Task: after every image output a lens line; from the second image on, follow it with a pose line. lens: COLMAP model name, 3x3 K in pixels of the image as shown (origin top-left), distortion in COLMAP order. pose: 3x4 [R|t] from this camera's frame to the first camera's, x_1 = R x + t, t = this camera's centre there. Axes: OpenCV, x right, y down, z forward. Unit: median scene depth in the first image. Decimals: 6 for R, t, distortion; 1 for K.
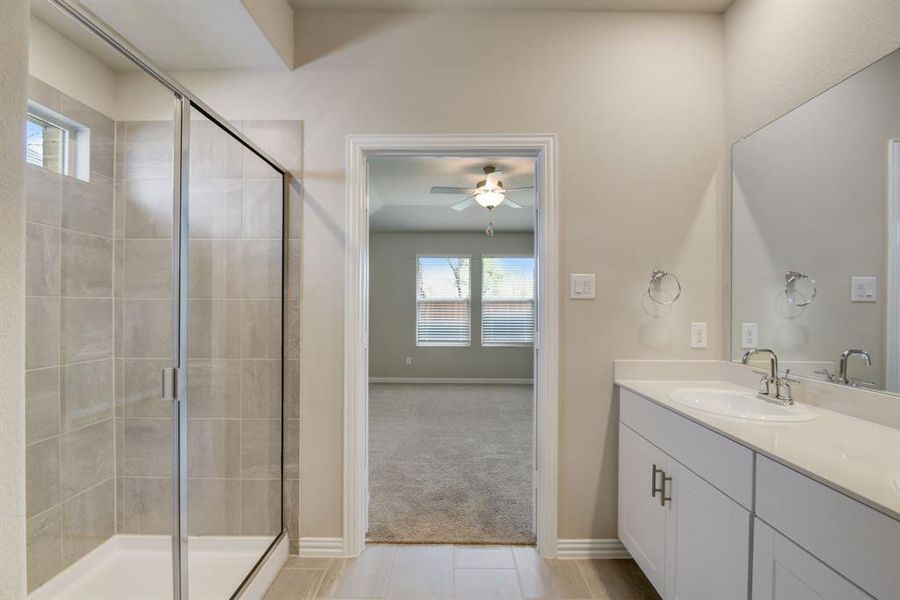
lens RADIAL K [[413.6, 0, 449.6], [0, 413.6, 304.7], [0, 0, 1]] dist [-0.014203, -0.001166]
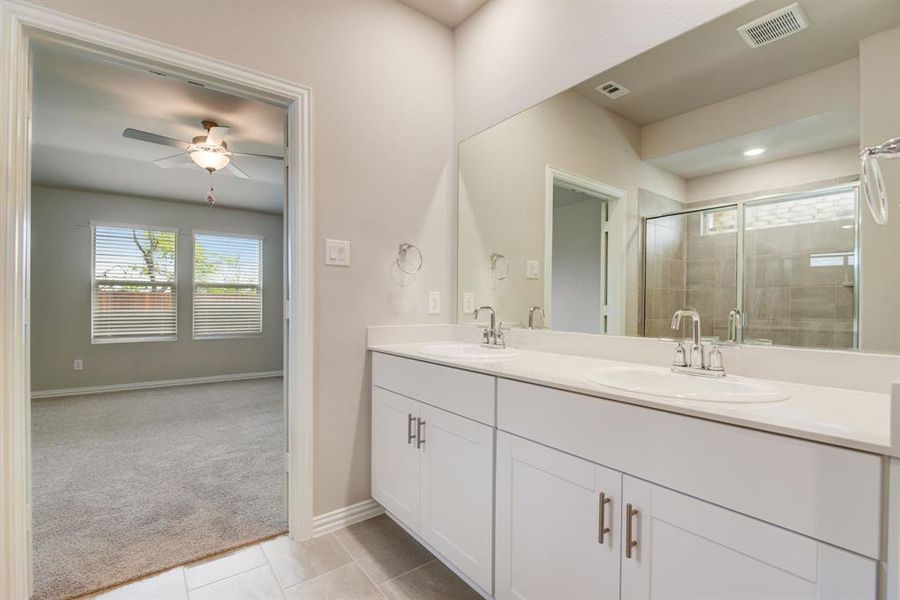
lens RADIAL K [[415.9, 0, 455.0], [0, 415.9, 302.9], [0, 0, 1]] dist [-0.012274, -0.000250]
pose [[0.789606, -0.004545, 0.613598, -0.061972], [-0.000994, 0.999962, 0.008687, 0.064268], [-0.613614, -0.007469, 0.789571, 0.045943]]
